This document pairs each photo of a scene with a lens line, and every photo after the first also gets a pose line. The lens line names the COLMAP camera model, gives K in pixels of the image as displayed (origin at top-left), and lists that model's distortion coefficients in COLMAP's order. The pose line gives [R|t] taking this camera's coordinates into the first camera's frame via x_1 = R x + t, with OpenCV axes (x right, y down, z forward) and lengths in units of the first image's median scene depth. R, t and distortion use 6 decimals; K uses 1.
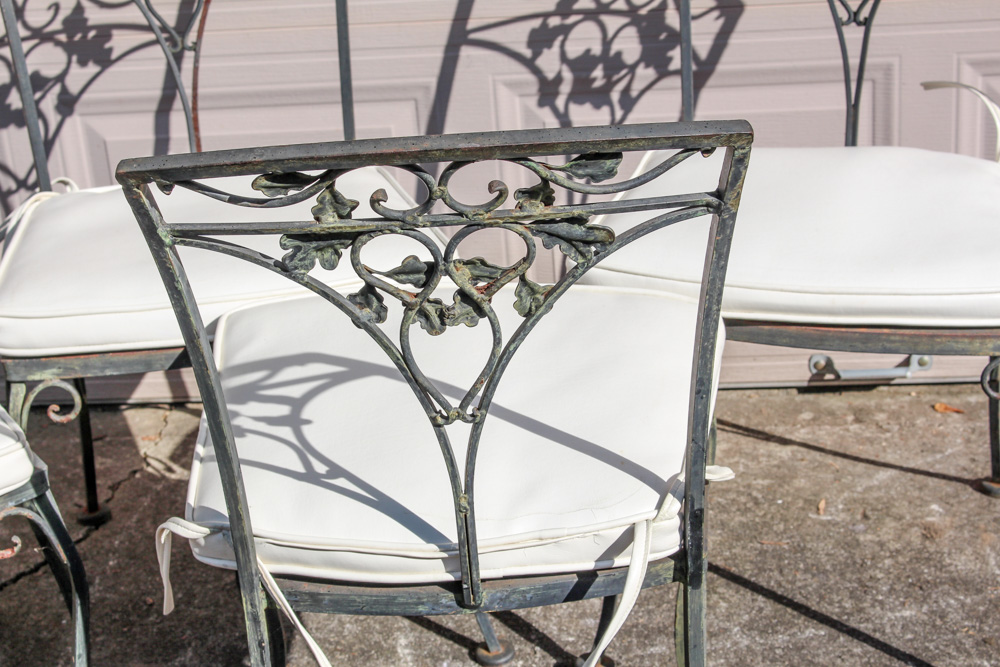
lens RADIAL K [[2009.3, 0, 487.2], [0, 2009.3, 310.1], [0, 0, 1]] dist [0.013798, 0.000000]
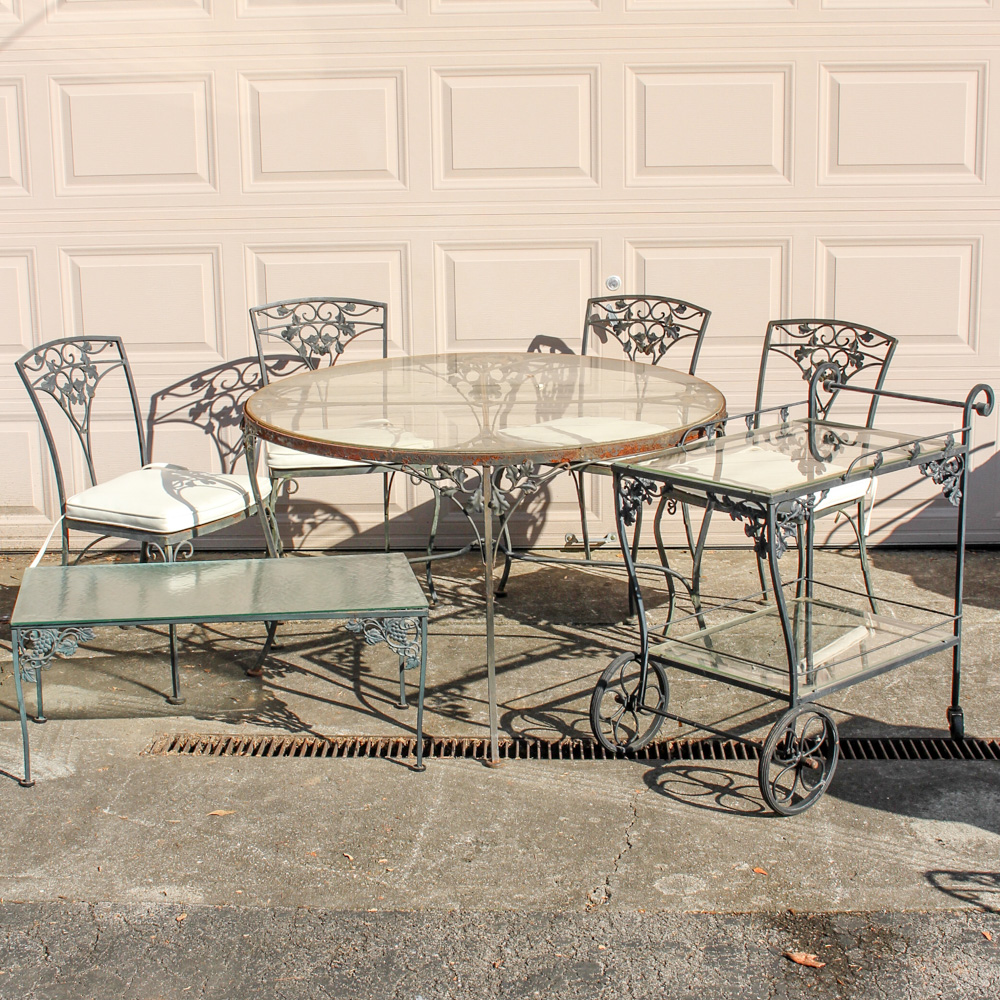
lens RADIAL K [[1891.4, 0, 500.0], [0, 1891.4, 516.3], [0, 0, 1]] dist [-0.102941, 0.000000]
pose [[0.995967, 0.041697, 0.079447, -0.097071], [-0.026862, 0.983412, -0.179386, 0.417648], [-0.085609, 0.176528, 0.980566, -1.222616]]
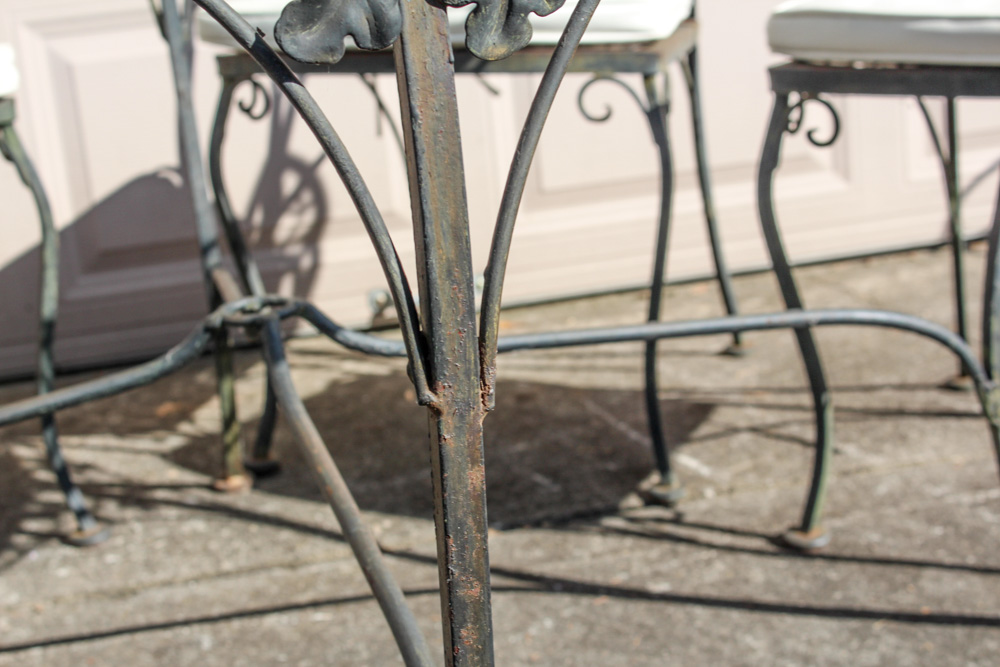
lens RADIAL K [[1813.7, 0, 508.2], [0, 1813.7, 323.6], [0, 0, 1]] dist [-0.010100, 0.000000]
pose [[0.951319, -0.094415, 0.293389, -0.039241], [0.145568, 0.976699, -0.157697, 0.196202], [-0.271664, 0.192728, 0.942897, 0.147593]]
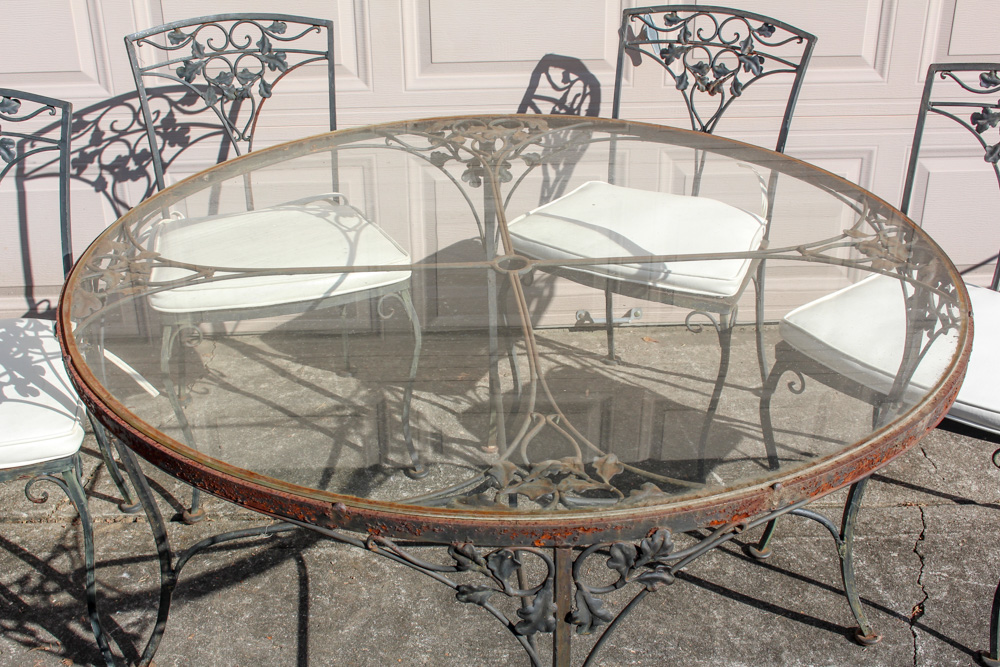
lens RADIAL K [[1218.6, 0, 491.7], [0, 1218.6, 338.0], [0, 0, 1]] dist [-0.087663, 0.000000]
pose [[0.990640, 0.001170, 0.136498, -0.069714], [-0.007679, 0.998857, 0.047171, -0.006266], [-0.136287, -0.047778, 0.989517, -0.091119]]
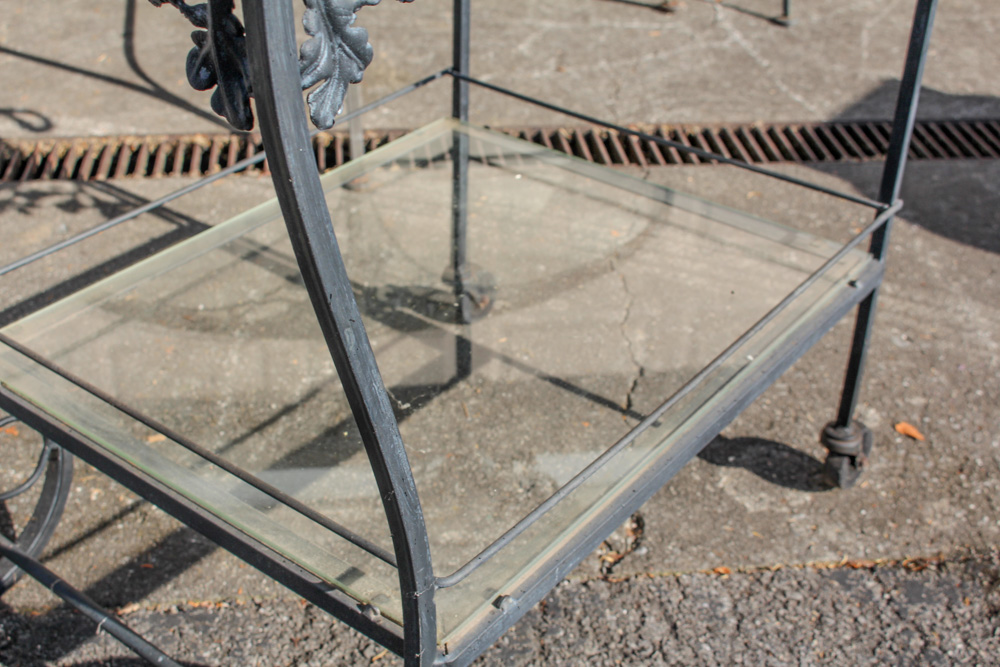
lens RADIAL K [[1312.3, 0, 492.2], [0, 1312.3, 334.4], [0, 0, 1]] dist [-0.079712, 0.000000]
pose [[0.976127, -0.033910, 0.214536, -0.040961], [-0.000630, 0.987292, 0.158918, 0.302827], [-0.217198, -0.155260, 0.963701, -0.231878]]
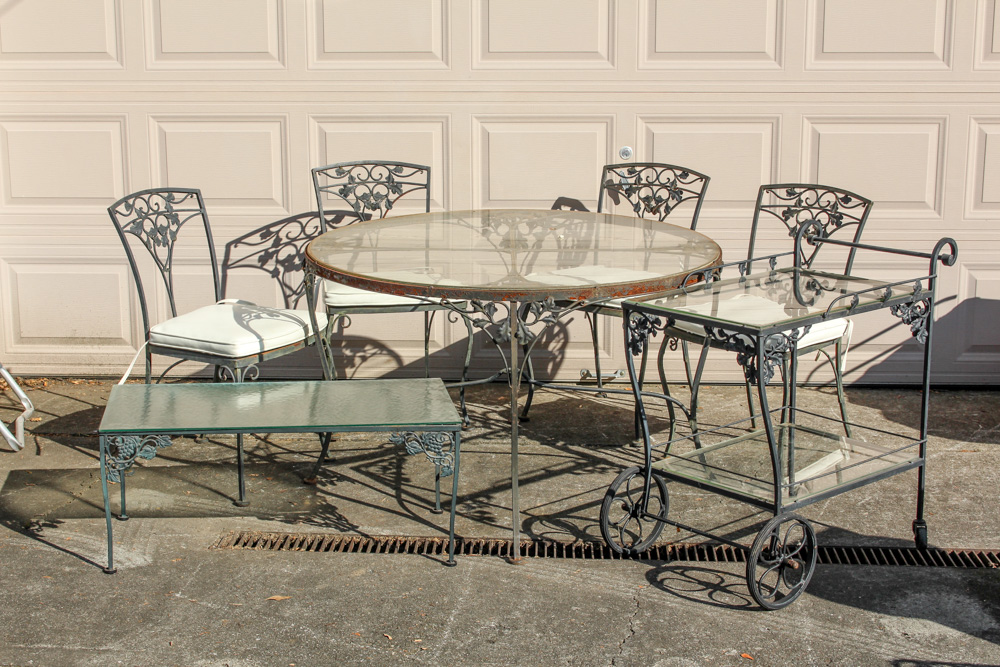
lens RADIAL K [[1624.4, 0, 497.0], [0, 1624.4, 342.6], [0, 0, 1]] dist [-0.033480, 0.000000]
pose [[0.996318, 0.059610, 0.061618, -0.094954], [-0.046511, 0.979578, -0.195612, 0.439860], [-0.072020, 0.192026, 0.978744, -1.206411]]
